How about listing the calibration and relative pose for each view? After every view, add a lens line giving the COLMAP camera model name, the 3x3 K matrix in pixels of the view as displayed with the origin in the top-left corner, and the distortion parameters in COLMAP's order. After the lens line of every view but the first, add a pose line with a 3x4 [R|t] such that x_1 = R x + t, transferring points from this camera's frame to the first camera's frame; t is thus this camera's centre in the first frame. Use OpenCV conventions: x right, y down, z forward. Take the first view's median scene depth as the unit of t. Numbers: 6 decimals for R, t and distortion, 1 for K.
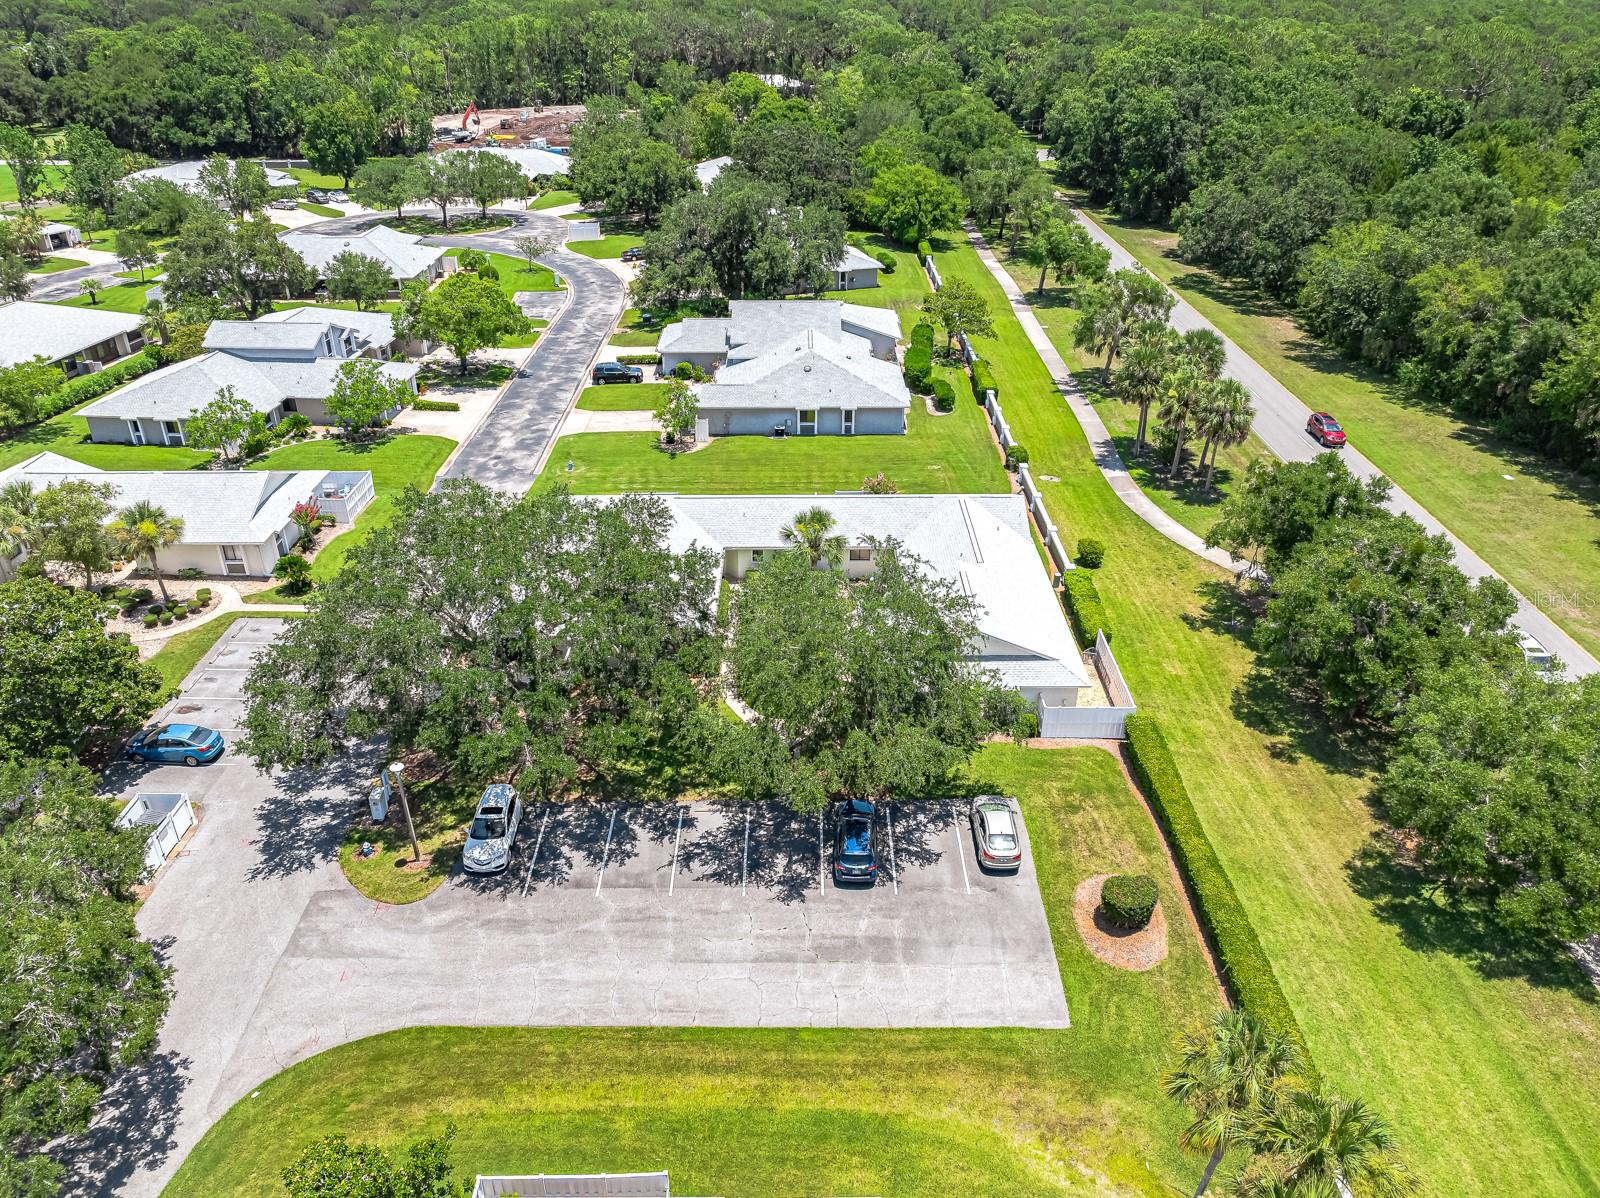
lens RADIAL K [[1125.6, 0, 815.6], [0, 1125.6, 599.4], [0, 0, 1]] dist [-0.023256, 0.003055]
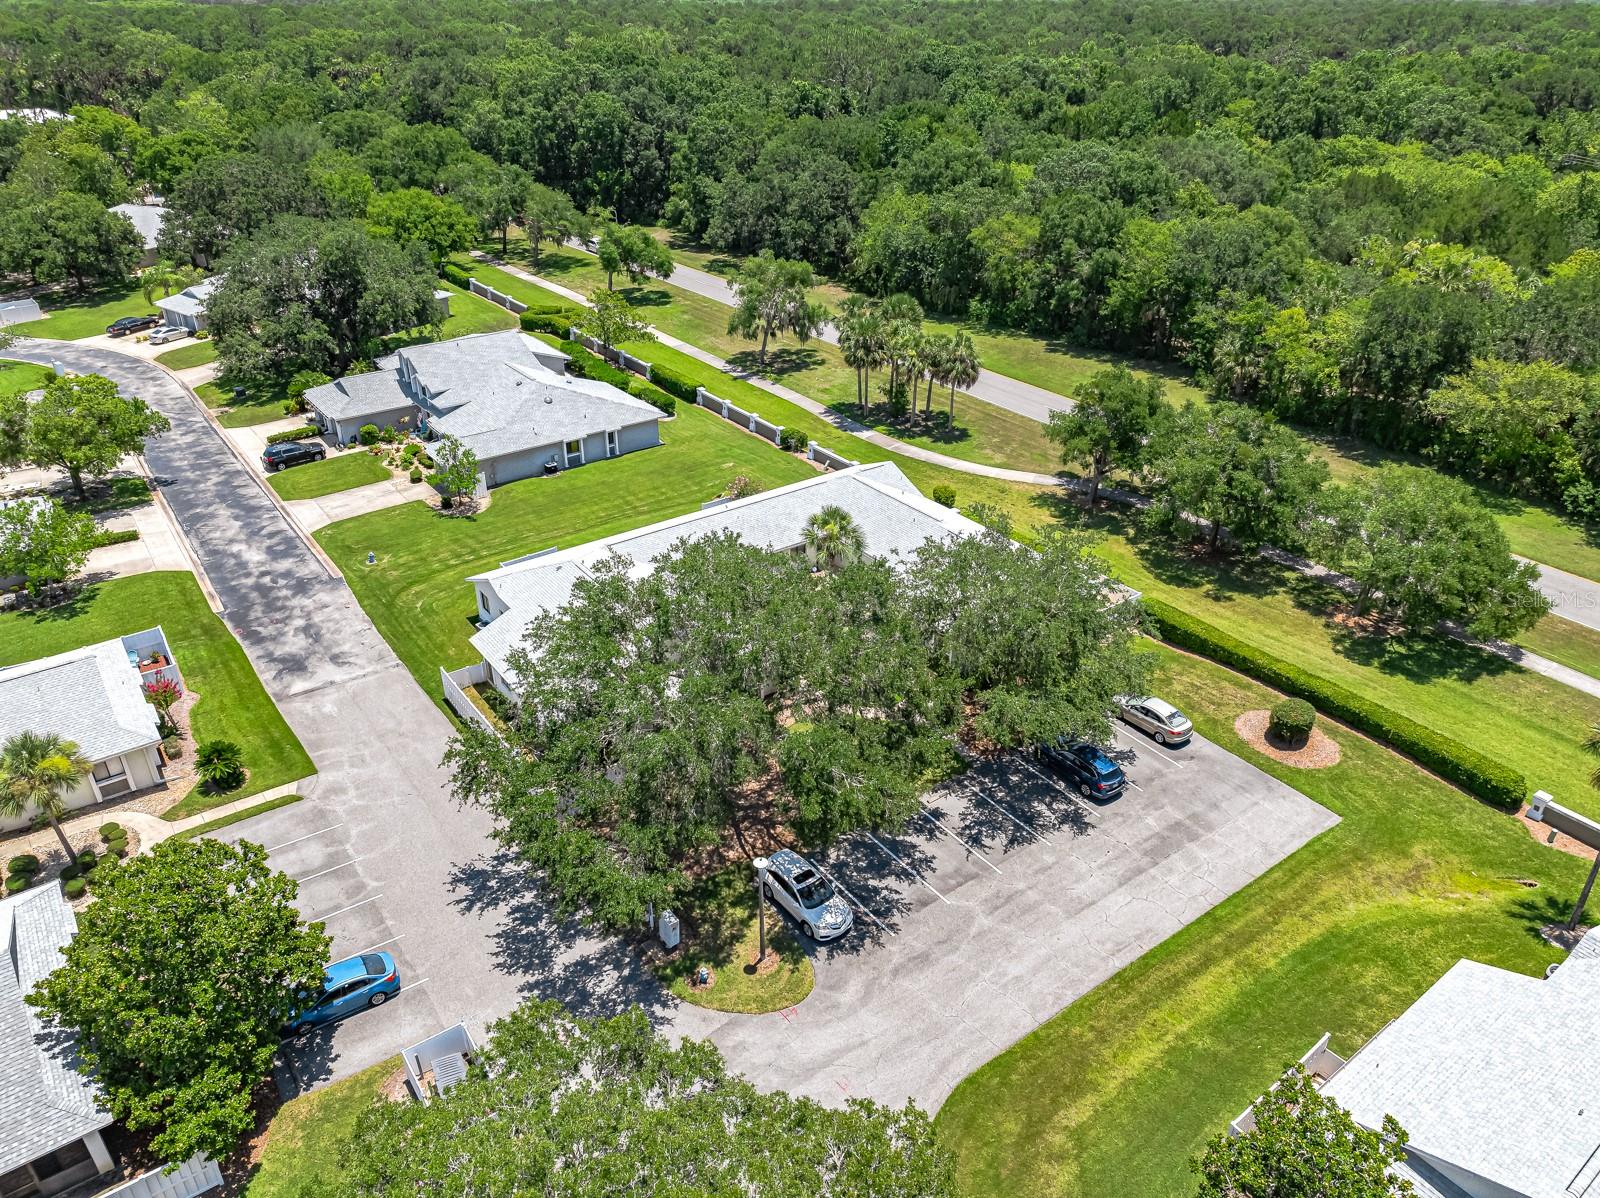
lens RADIAL K [[1126.2, 0, 803.2], [0, 1126.2, 593.9], [0, 0, 1]] dist [-0.025098, 0.003093]
pose [[0.811298, -0.281115, 0.512612, -0.376937], [0.286716, 0.955441, 0.070182, -0.054911], [-0.509499, 0.090036, 0.855748, 0.094675]]
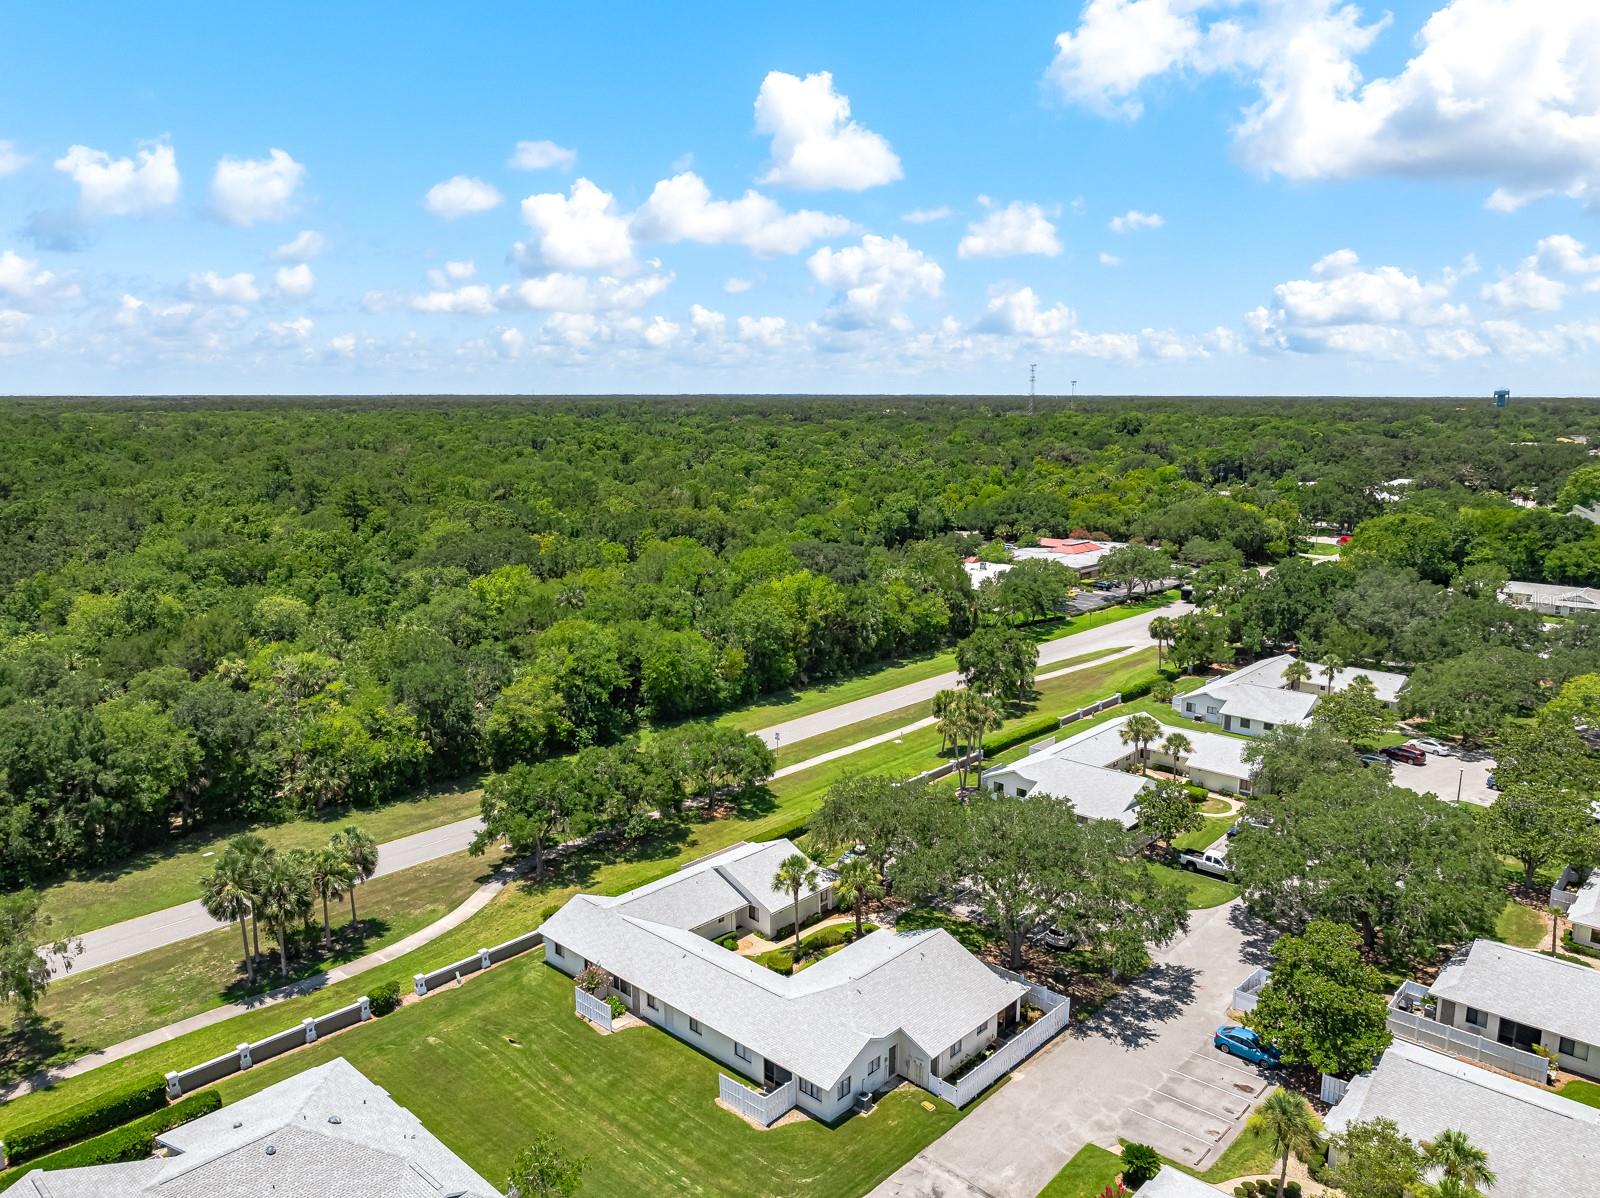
lens RADIAL K [[1133.4, 0, 800.0], [0, 1133.4, 599.0], [0, 0, 1]] dist [-0.031590, 0.007665]
pose [[-0.723993, -0.128423, 0.677747, -0.615486], [0.334731, 0.793680, 0.507963, -0.699663], [-0.603149, 0.594625, -0.531632, 1.032729]]
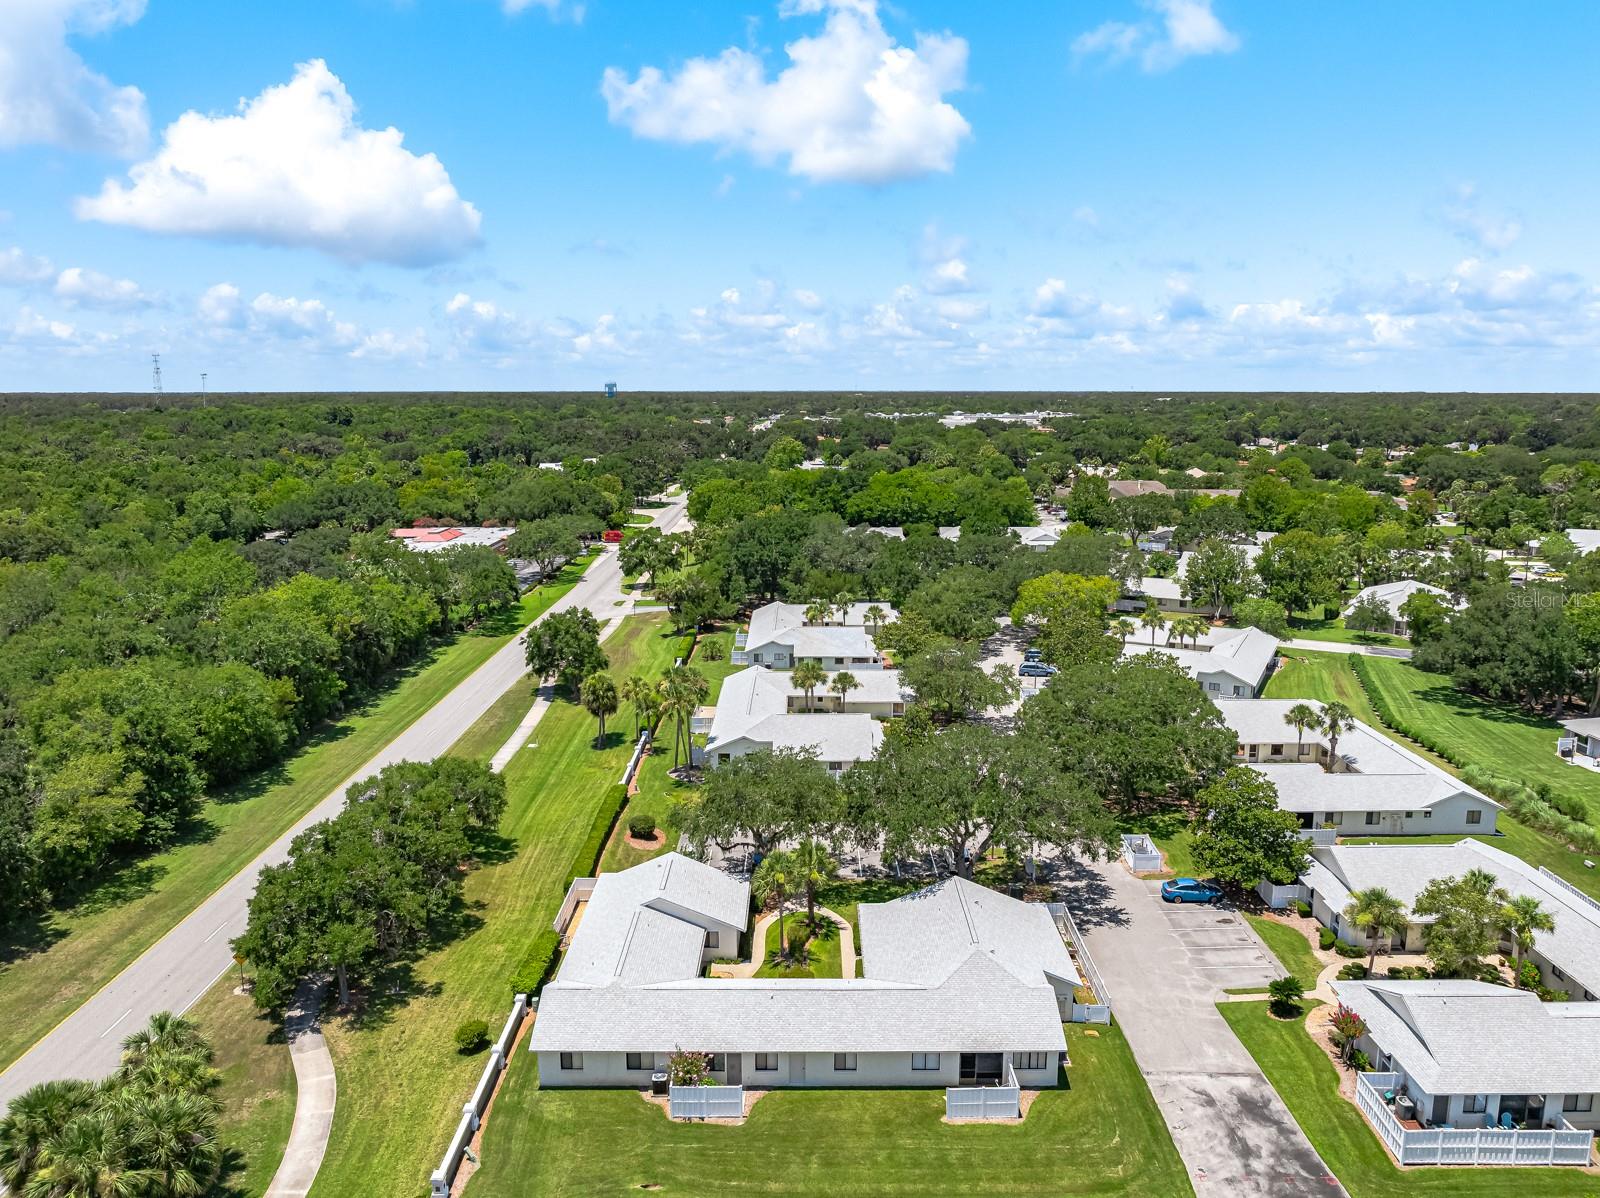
lens RADIAL K [[1140.1, 0, 807.4], [0, 1140.1, 606.3], [0, 0, 1]] dist [-0.035670, 0.022092]
pose [[-0.999915, -0.007264, 0.010809, -0.028427], [0.001407, 0.764886, 0.644164, -0.720324], [-0.012947, 0.644125, -0.764811, 1.177166]]
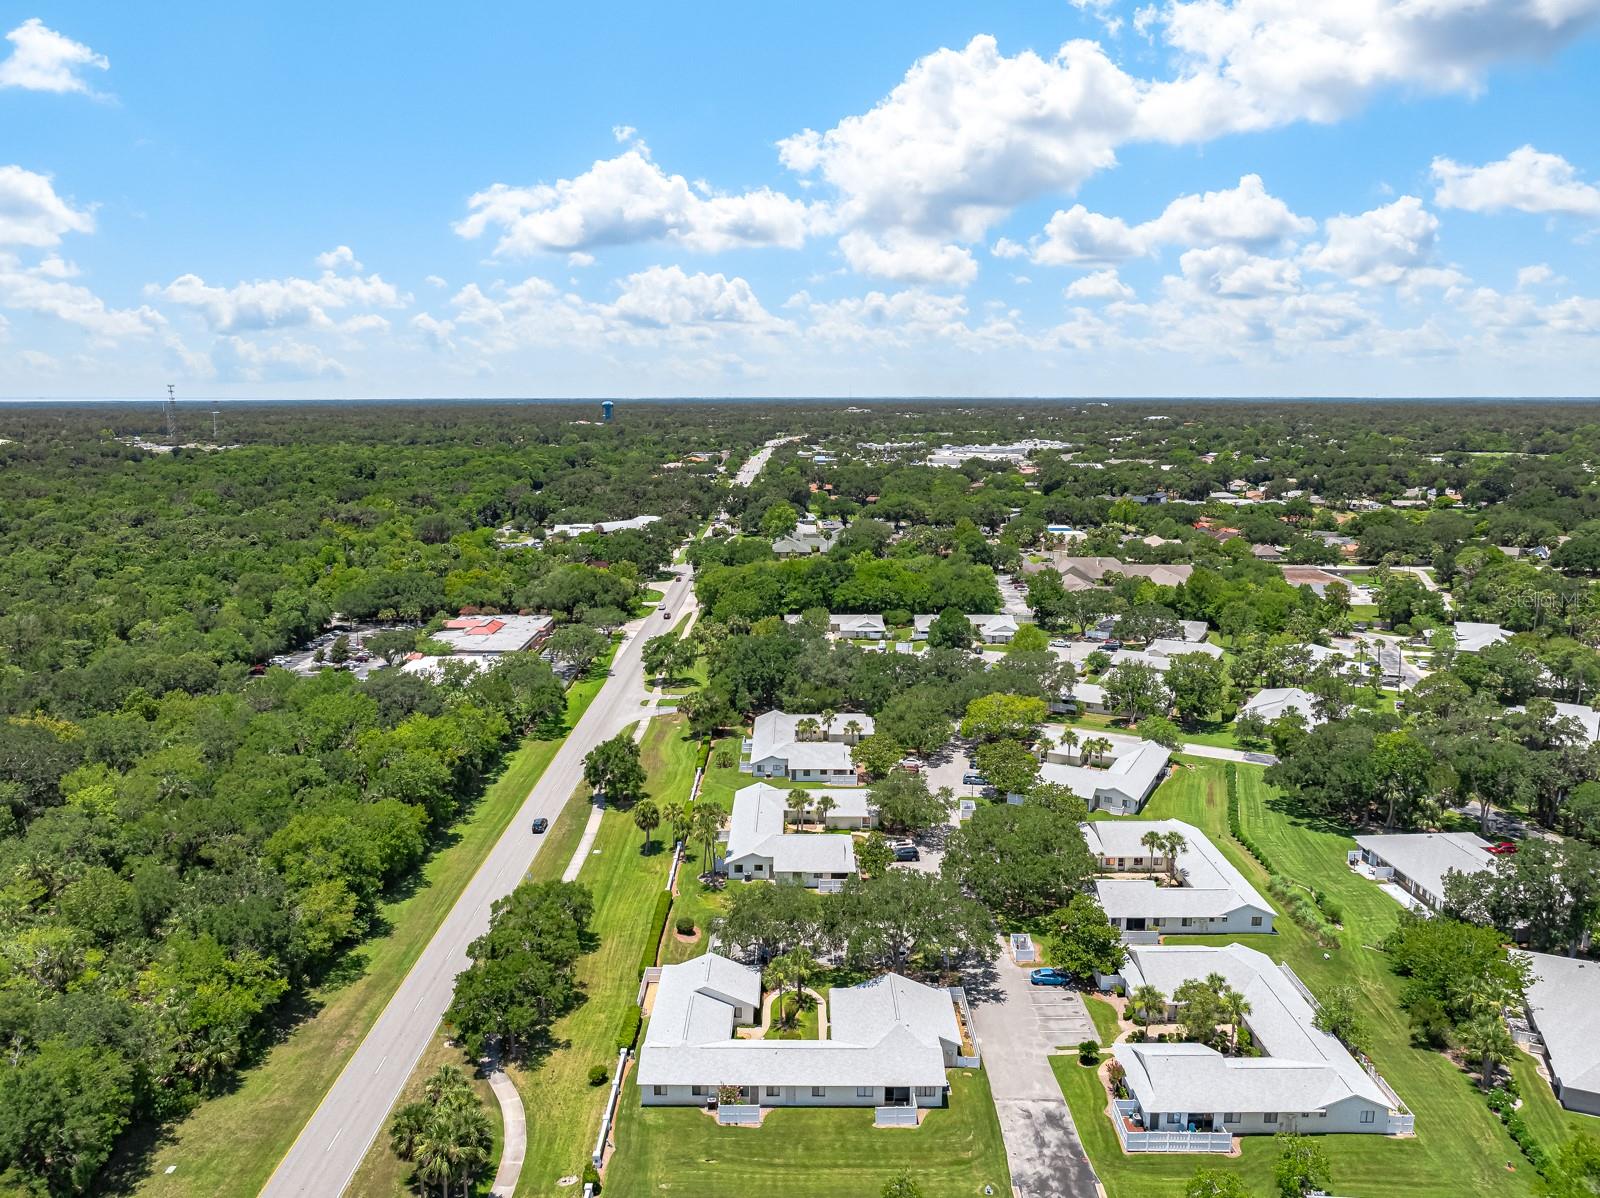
lens RADIAL K [[1154.5, 0, 790.3], [0, 1154.5, 598.2], [0, 0, 1]] dist [-0.027379, -0.001760]
pose [[-0.999756, -0.008371, 0.020456, -0.036758], [0.006546, 0.771859, 0.635760, -1.233351], [-0.021111, 0.635739, -0.771615, 1.430919]]
